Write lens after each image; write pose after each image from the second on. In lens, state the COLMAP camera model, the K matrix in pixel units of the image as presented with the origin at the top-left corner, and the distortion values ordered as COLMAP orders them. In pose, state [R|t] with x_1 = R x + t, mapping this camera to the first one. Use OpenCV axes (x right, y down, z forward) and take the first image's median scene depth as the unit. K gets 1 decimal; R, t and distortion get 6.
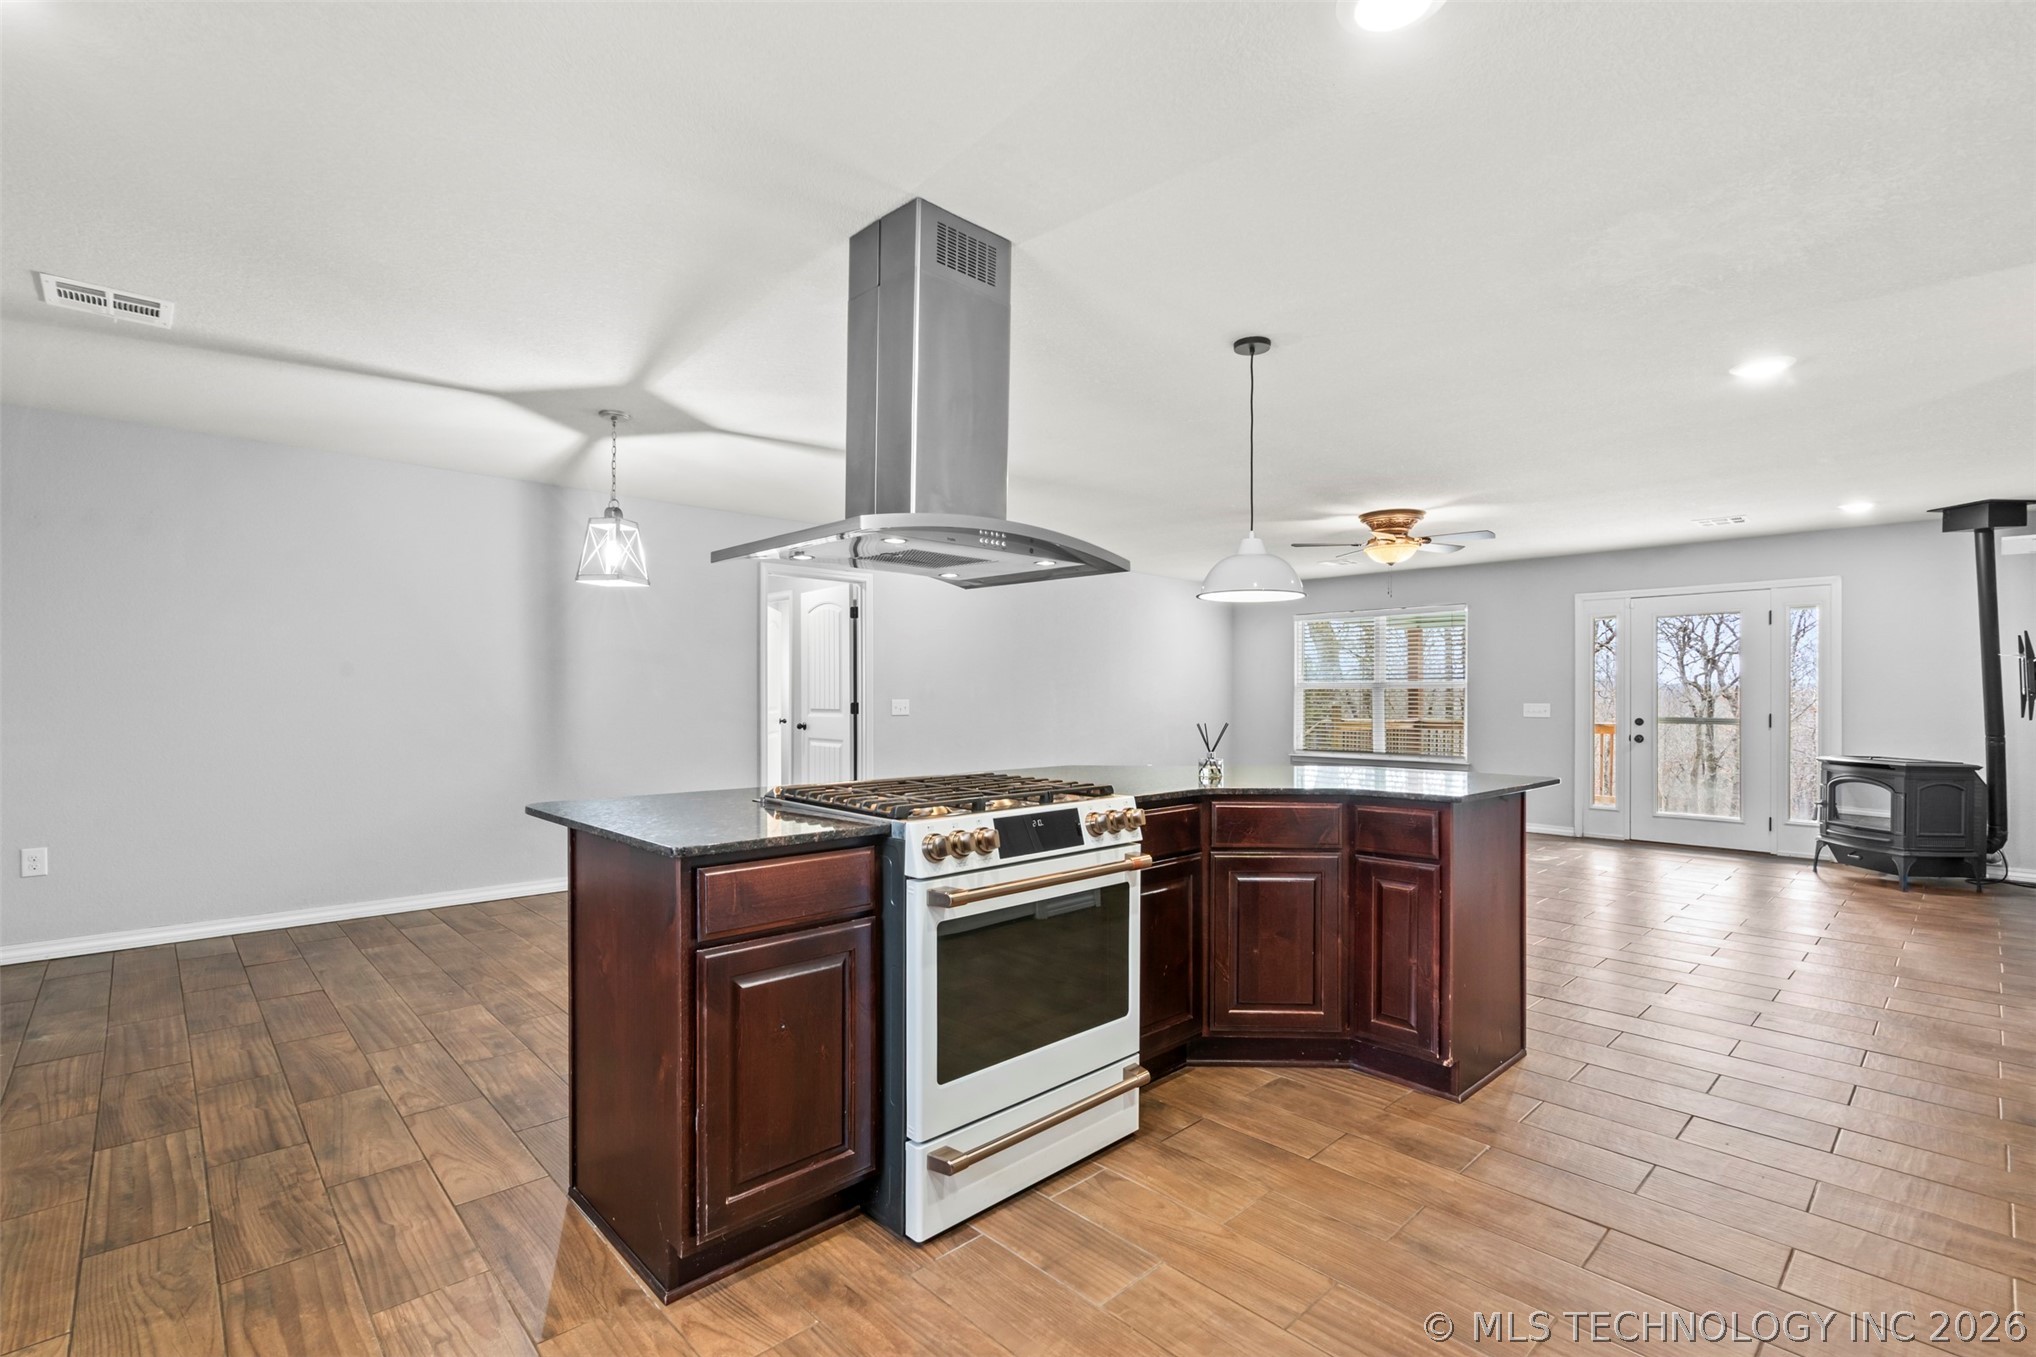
lens RADIAL K [[927.0, 0, 1007.6], [0, 927.0, 688.8], [0, 0, 1]] dist [-0.003097, 0.001805]
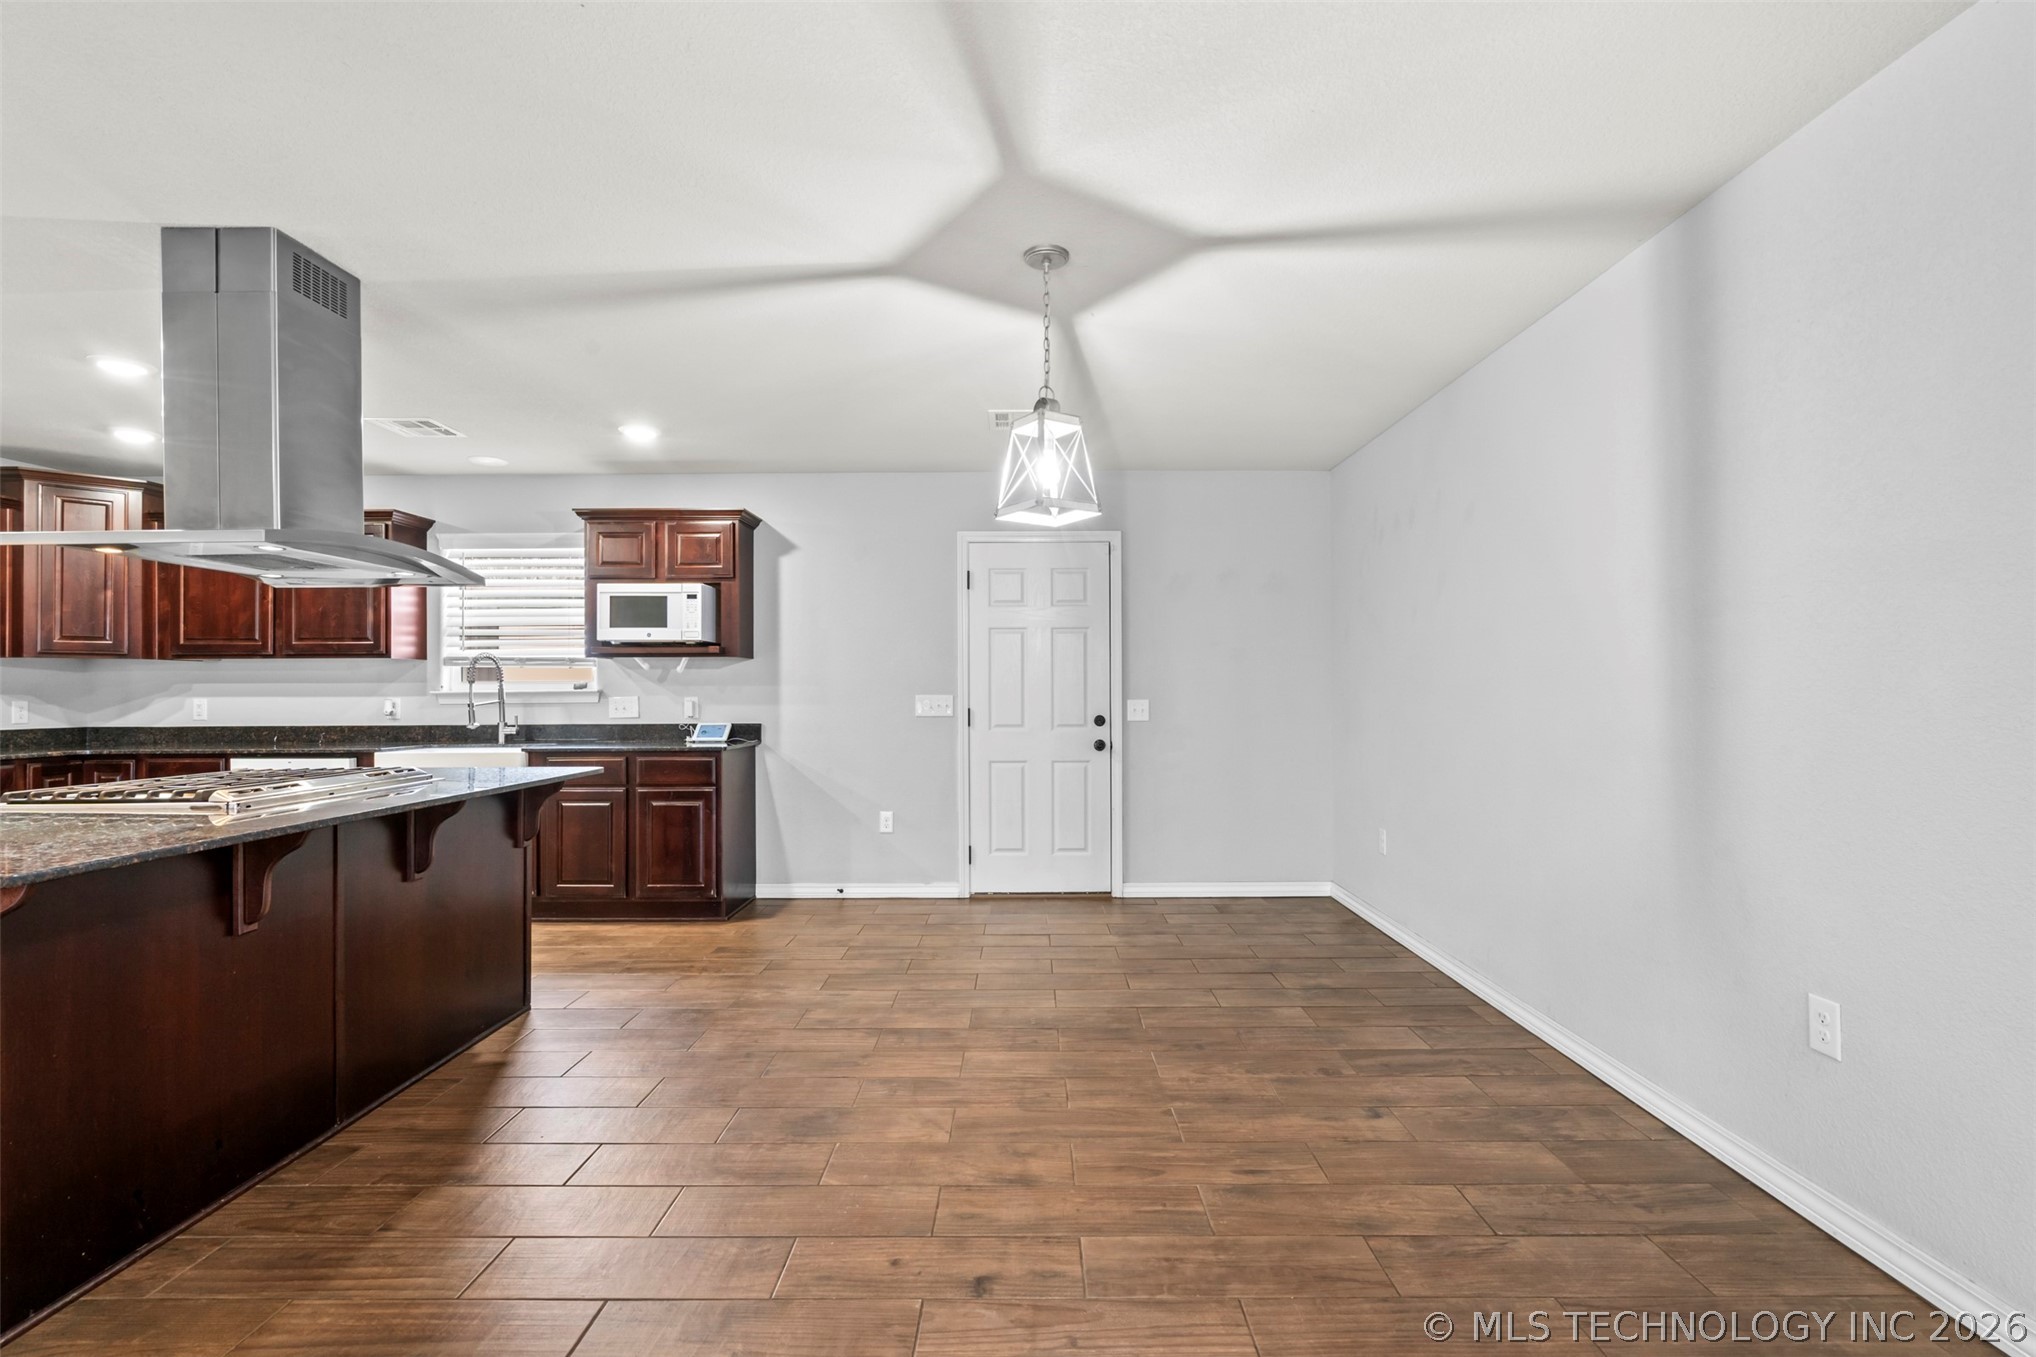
lens RADIAL K [[927.0, 0, 1025.4], [0, 927.0, 682.5], [0, 0, 1]] dist [-0.003097, 0.001805]
pose [[-0.686303, -0.009244, -0.727257, 0.053612], [0.006595, 0.999799, -0.018931, 0.013591], [0.727286, -0.017789, -0.686104, 1.438560]]
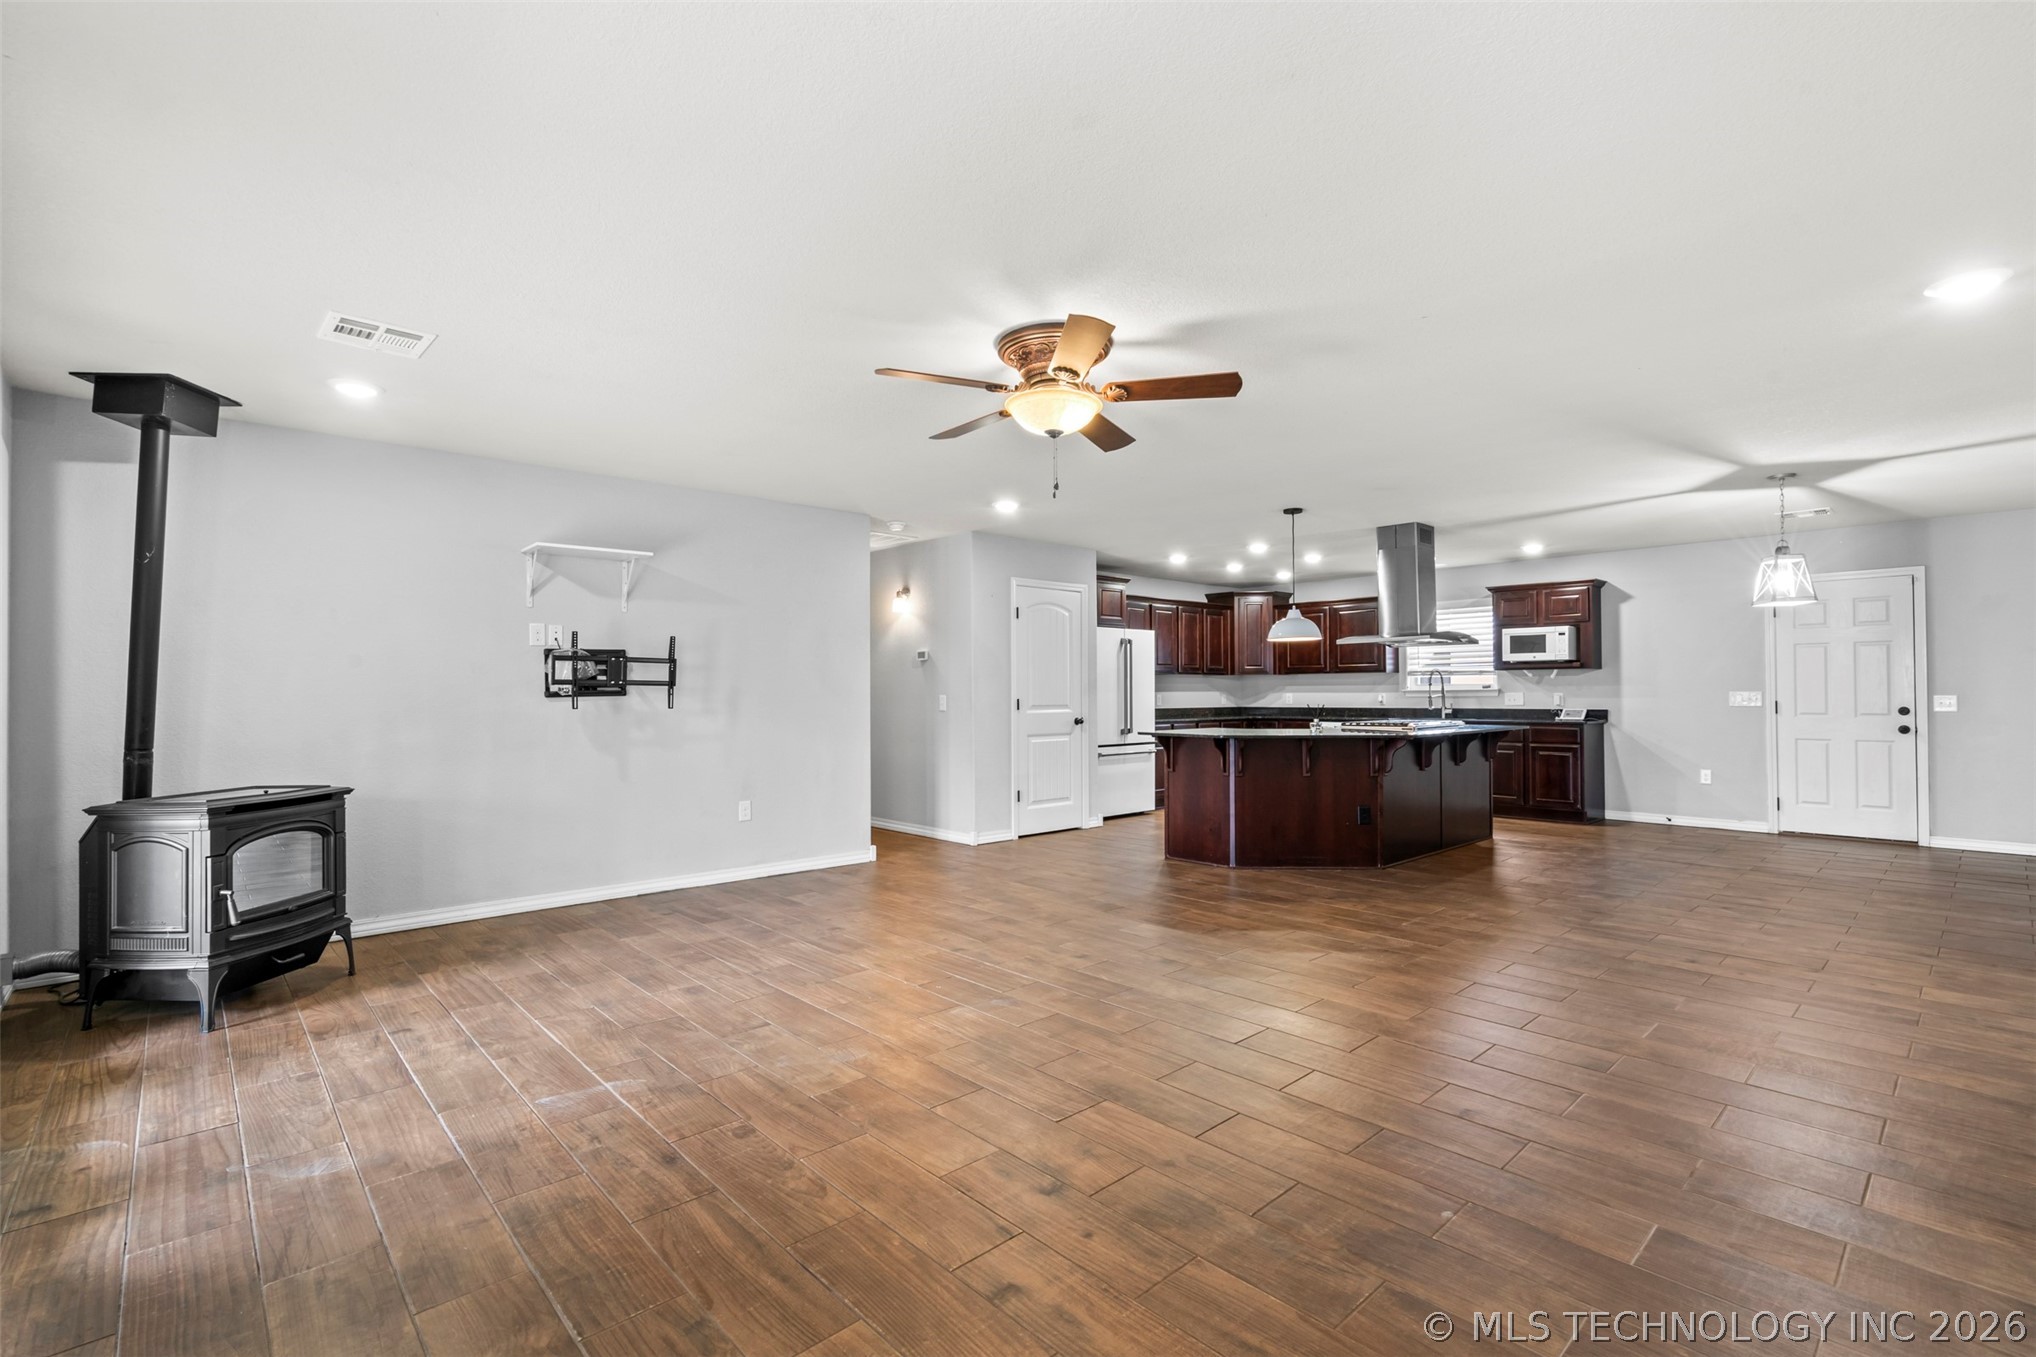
lens RADIAL K [[927.0, 0, 1009.3], [0, 927.0, 678.4], [0, 0, 1]] dist [-0.003097, 0.001805]
pose [[-0.999946, 0.000105, 0.010438, 0.667486], [-0.000151, 0.999701, -0.024462, 0.024907], [-0.010437, -0.024462, -0.999646, 2.344624]]
